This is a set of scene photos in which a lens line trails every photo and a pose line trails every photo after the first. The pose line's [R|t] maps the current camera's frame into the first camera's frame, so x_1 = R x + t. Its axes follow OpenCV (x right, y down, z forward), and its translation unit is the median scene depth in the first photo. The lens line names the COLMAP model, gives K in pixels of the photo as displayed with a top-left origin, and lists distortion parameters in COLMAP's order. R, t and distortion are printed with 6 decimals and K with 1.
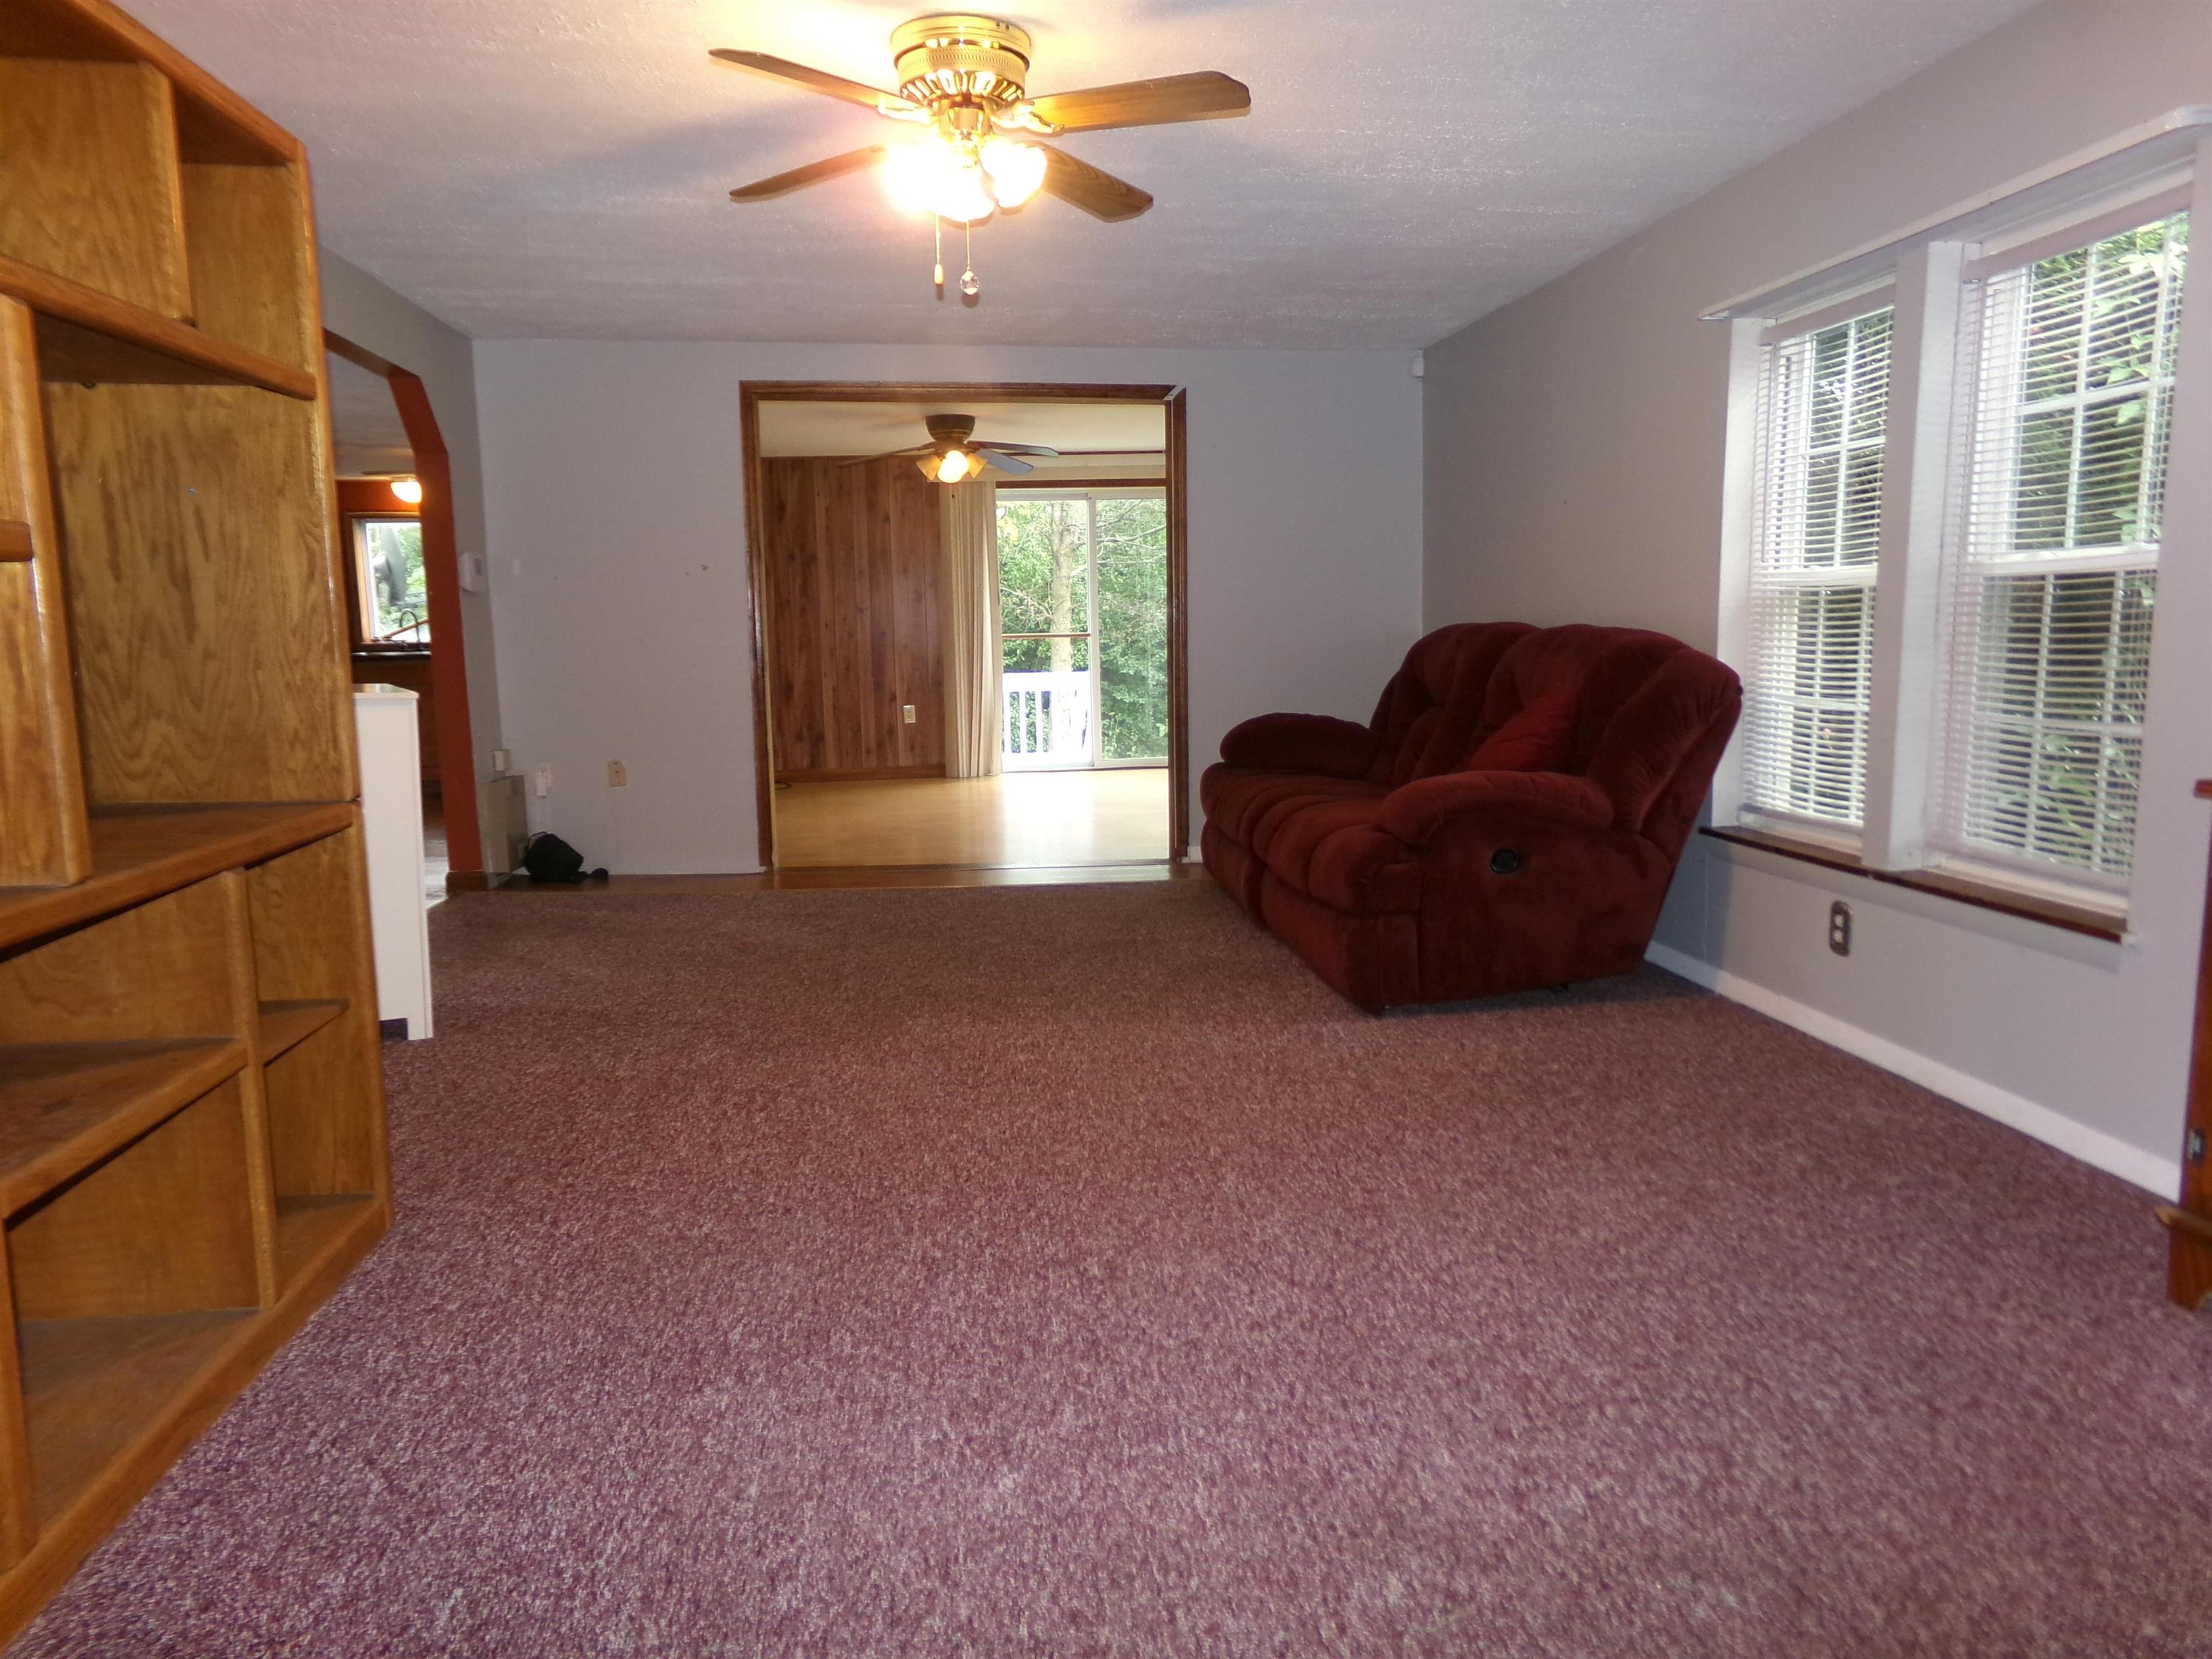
lens RADIAL K [[1523.7, 0, 1103.0], [0, 1523.7, 849.1], [0, 0, 1]] dist [-0.119964, 0.209140]
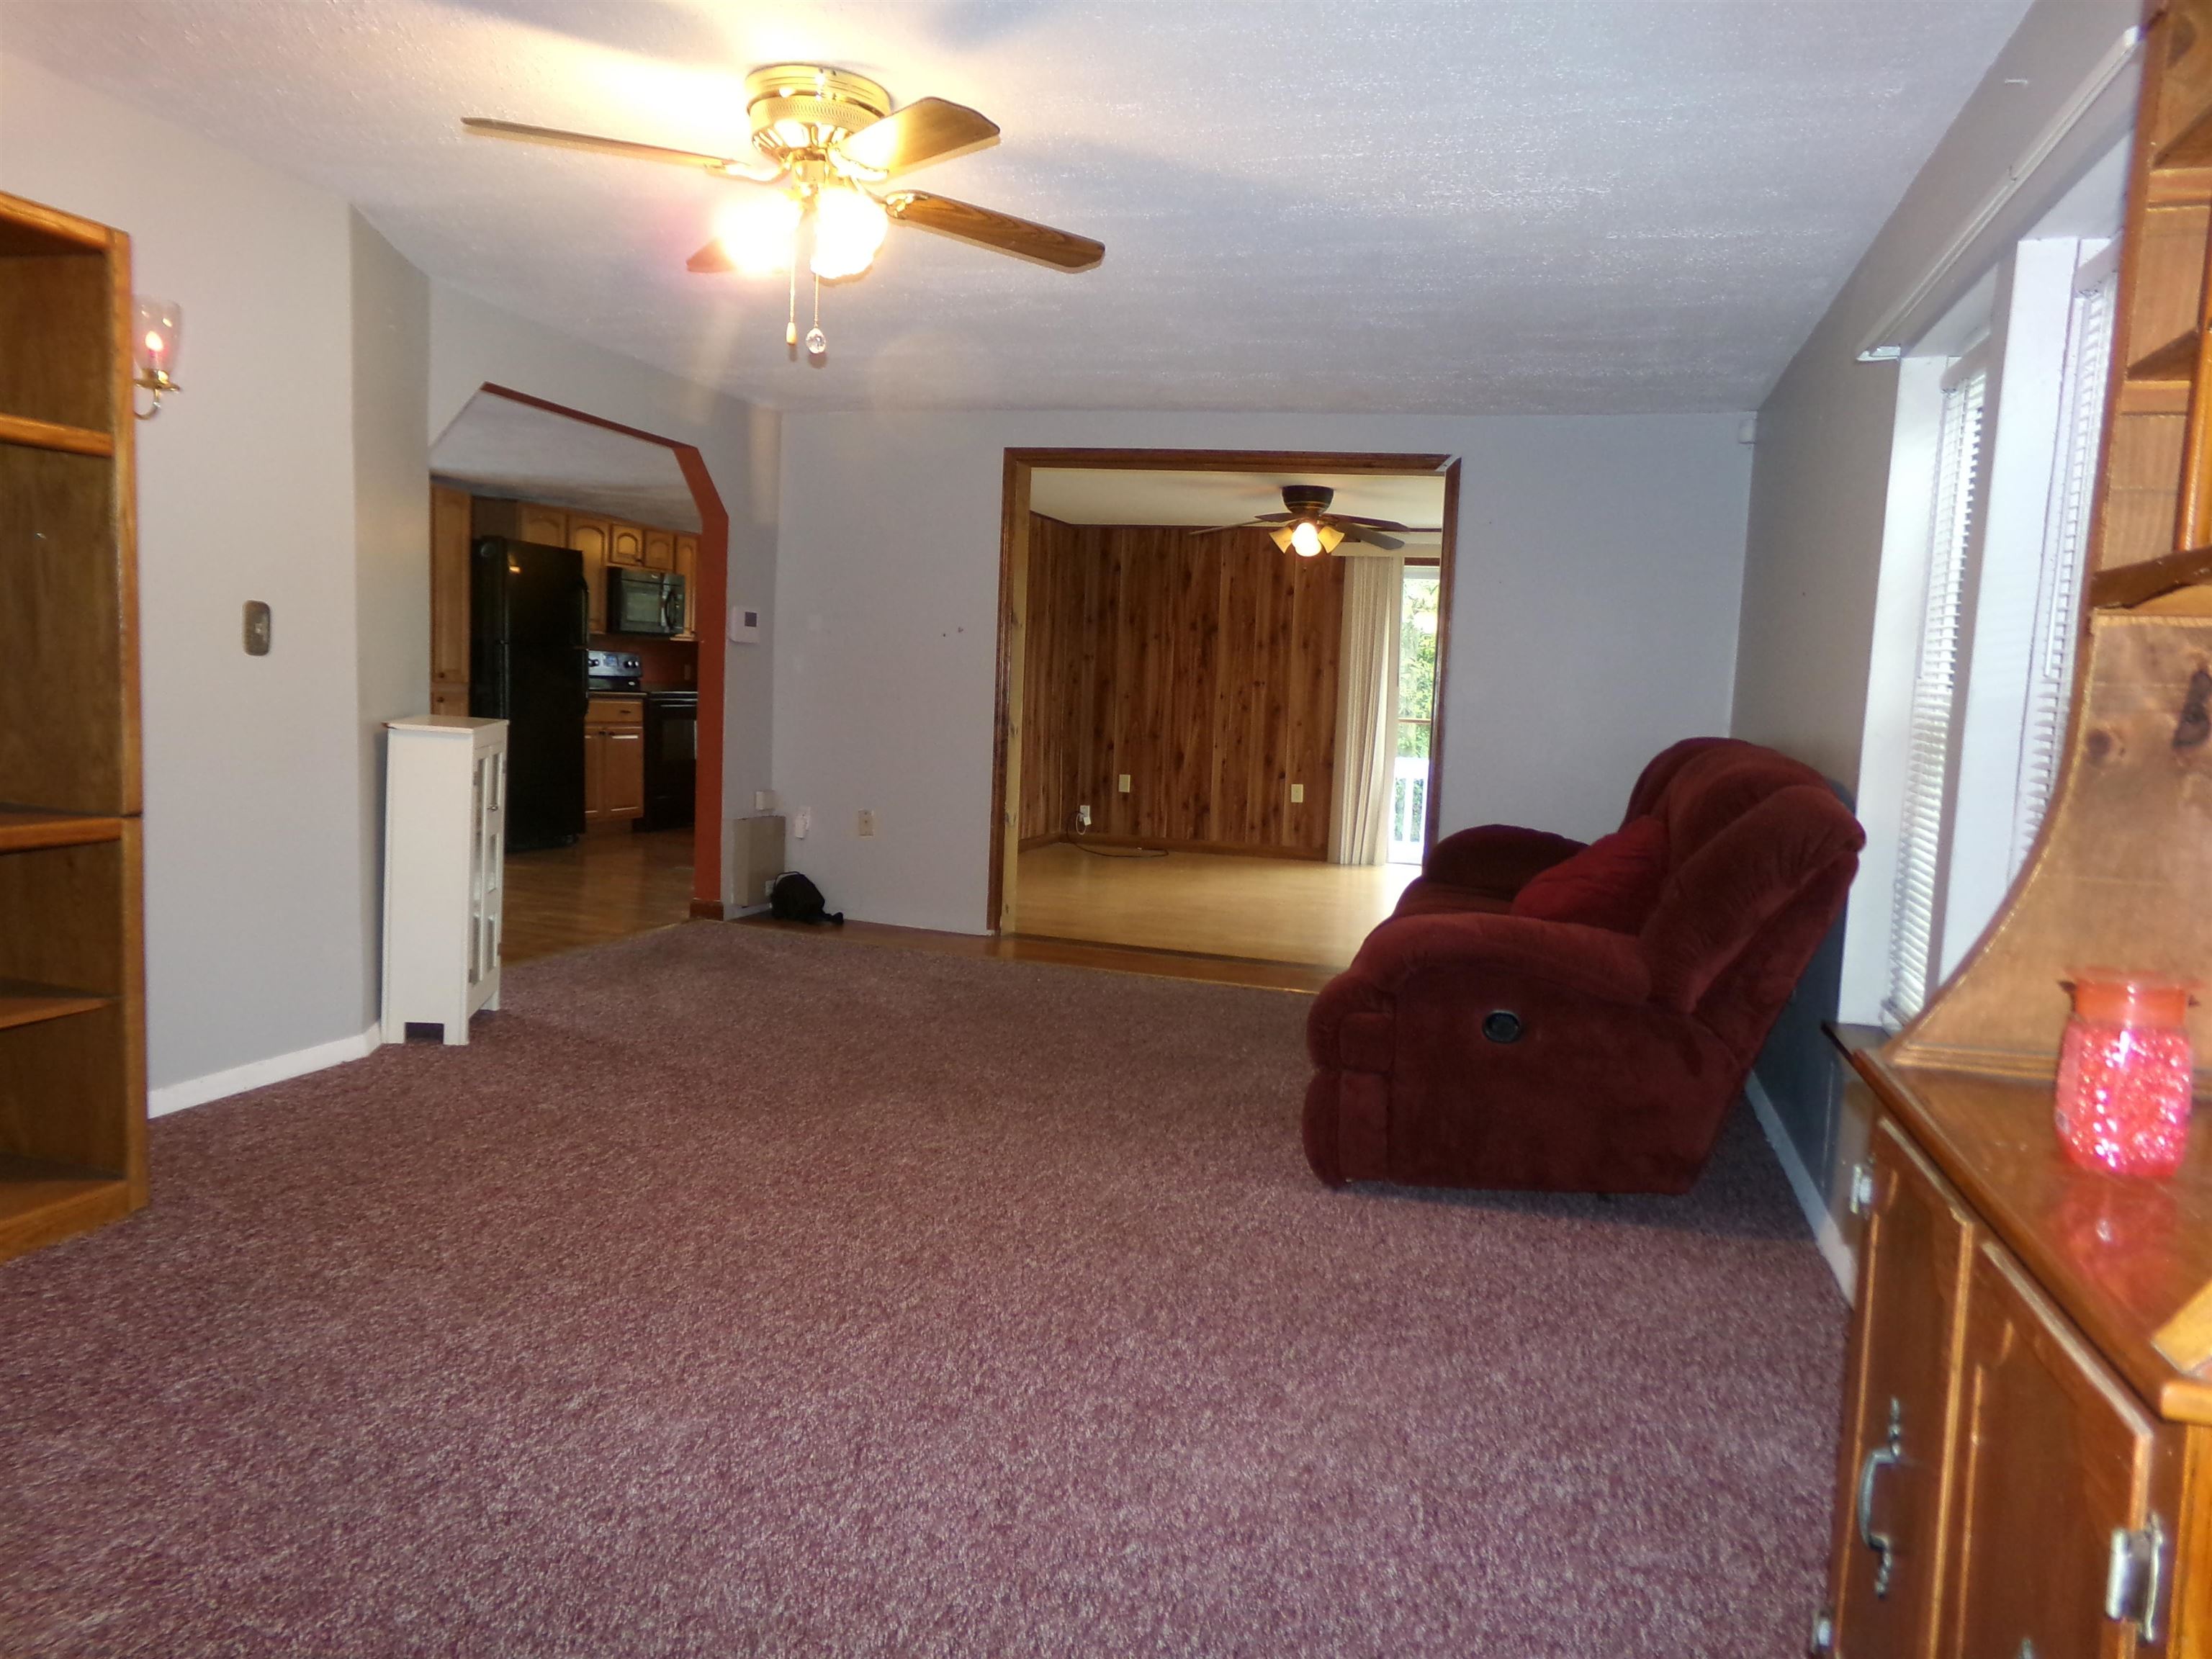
lens RADIAL K [[1523.7, 0, 1103.0], [0, 1523.7, 849.1], [0, 0, 1]] dist [-0.119964, 0.209140]
pose [[0.915371, 0.098505, -0.390375, 0.375872], [-0.116913, 0.992861, -0.023610, -0.042650], [0.385263, 0.067252, 0.920353, 0.165633]]
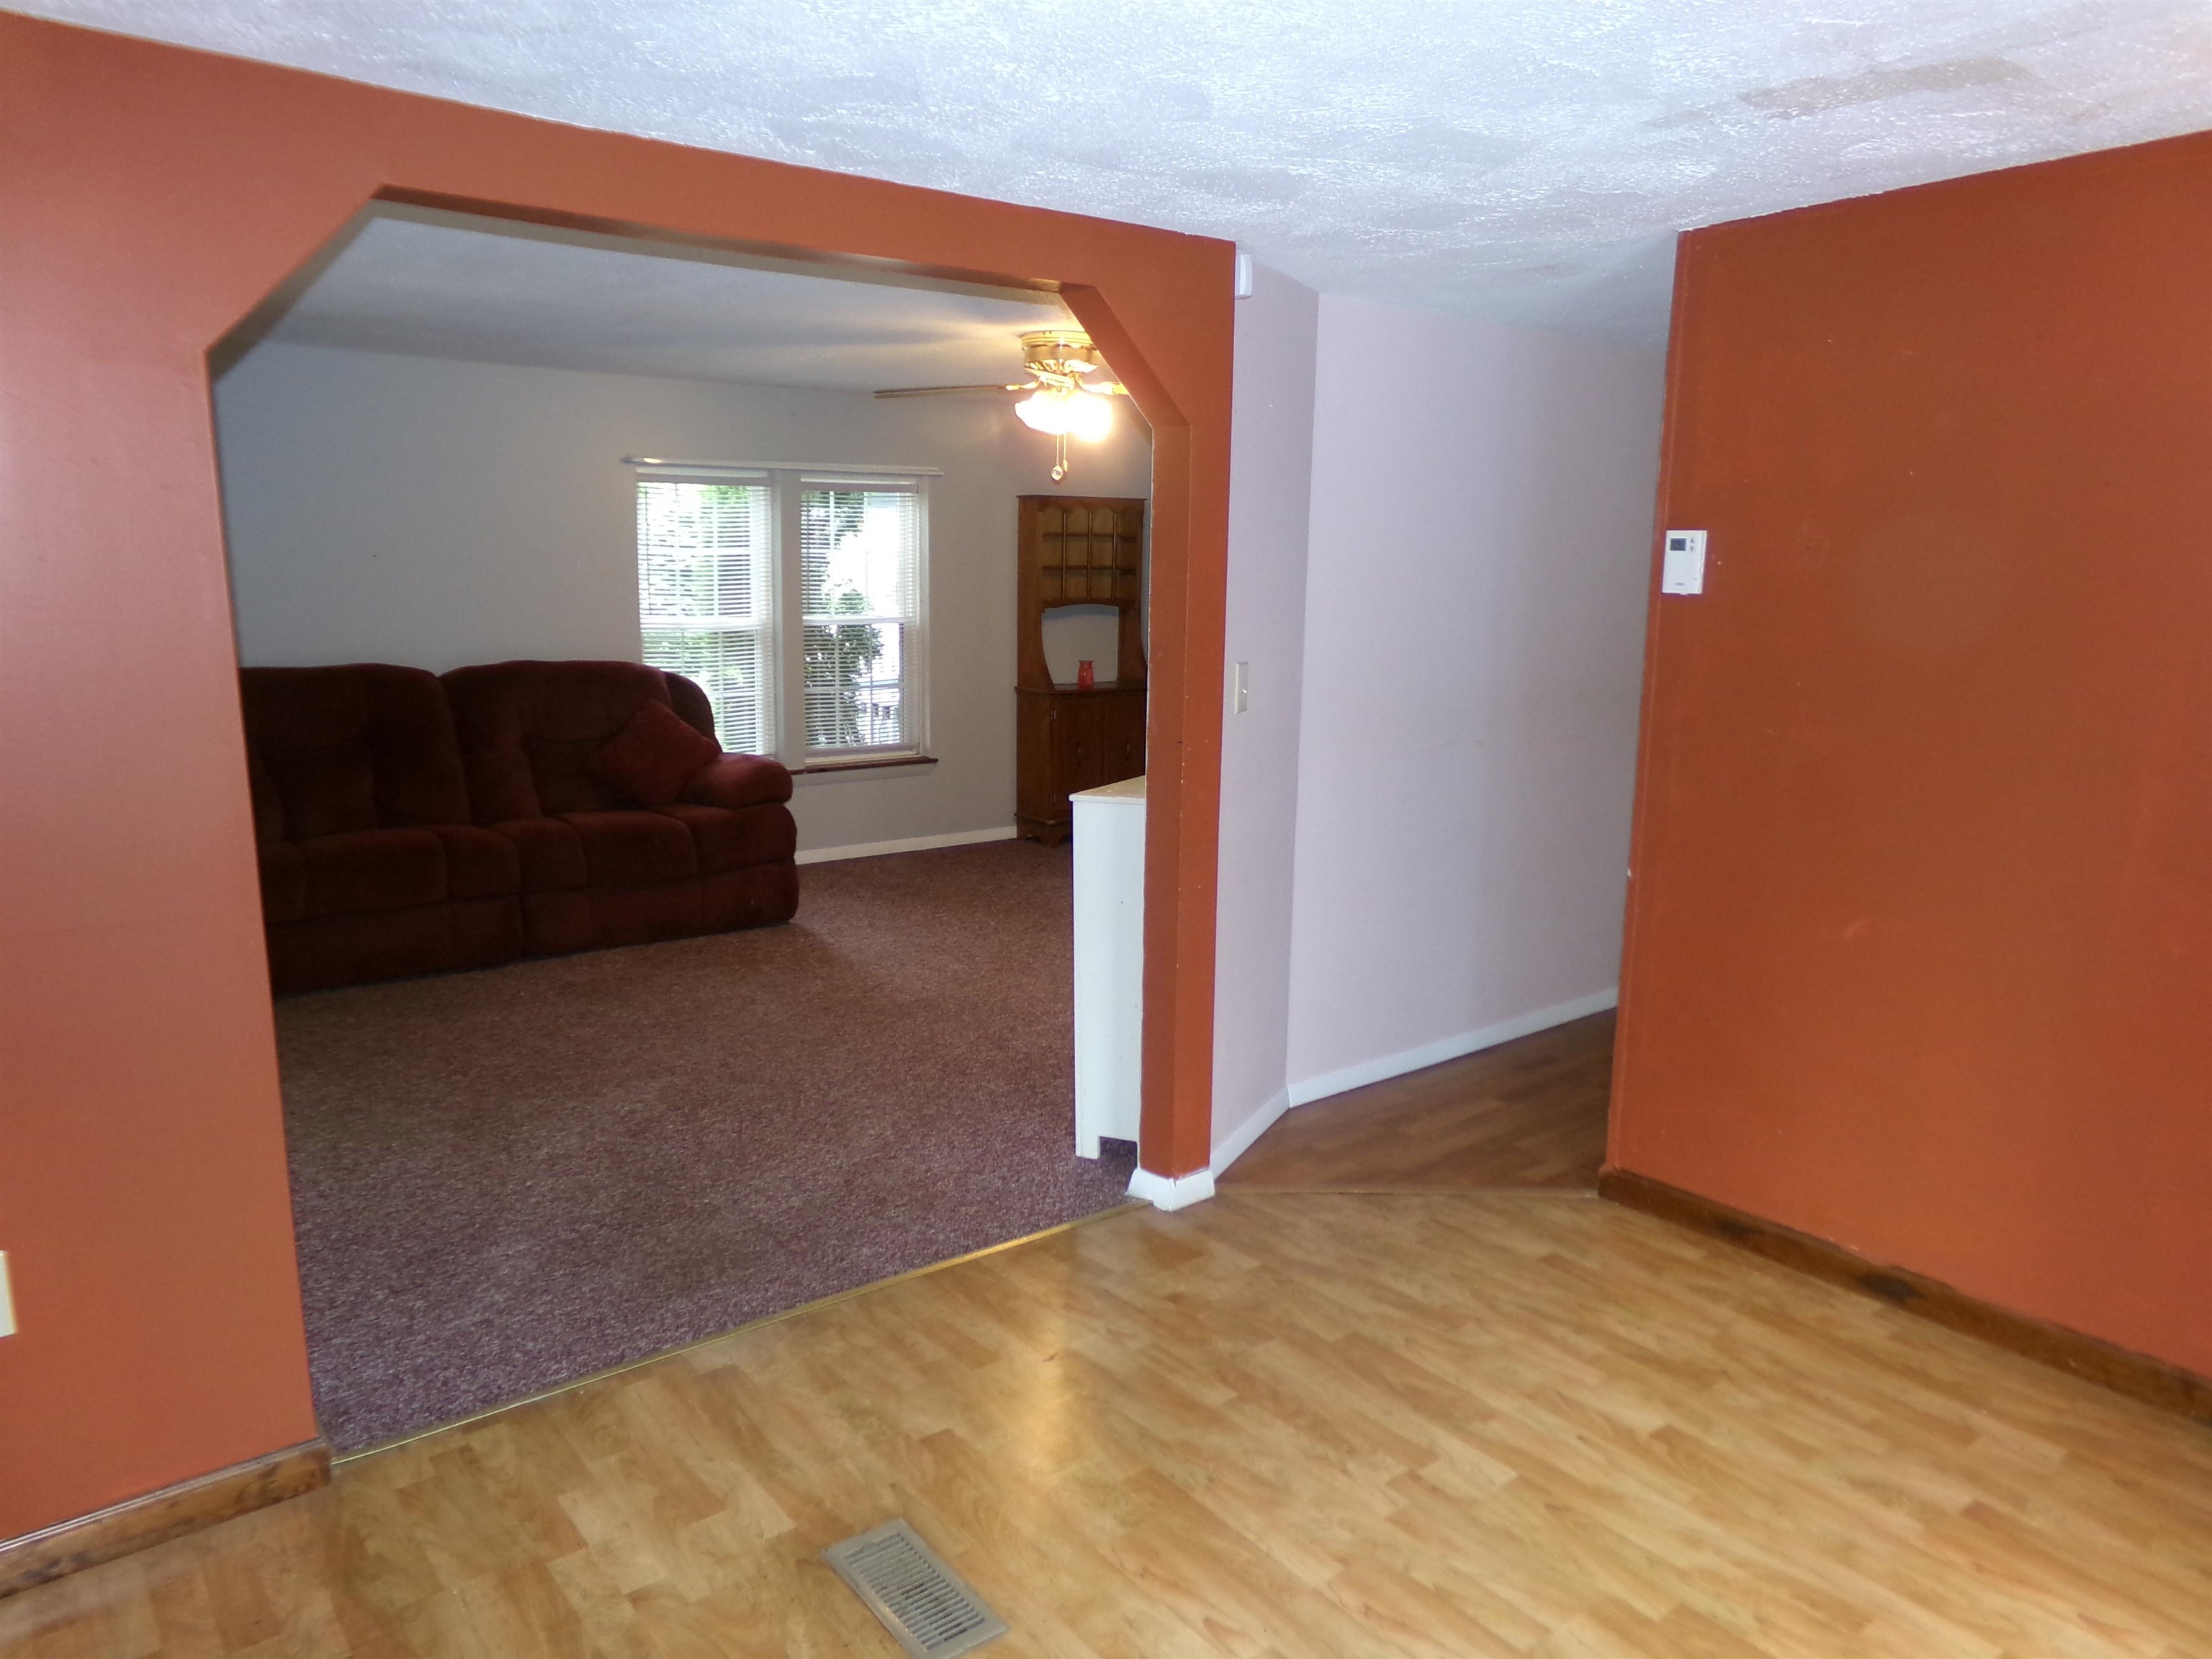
lens RADIAL K [[1527.0, 0, 1103.9], [0, 1527.0, 844.8], [0, 0, 1]] dist [-0.081622, 0.136974]
pose [[-0.515081, -0.151112, 0.843716, -1.272325], [0.122840, 0.961162, 0.247139, -0.305100], [-0.848294, 0.230938, -0.476514, 1.456290]]
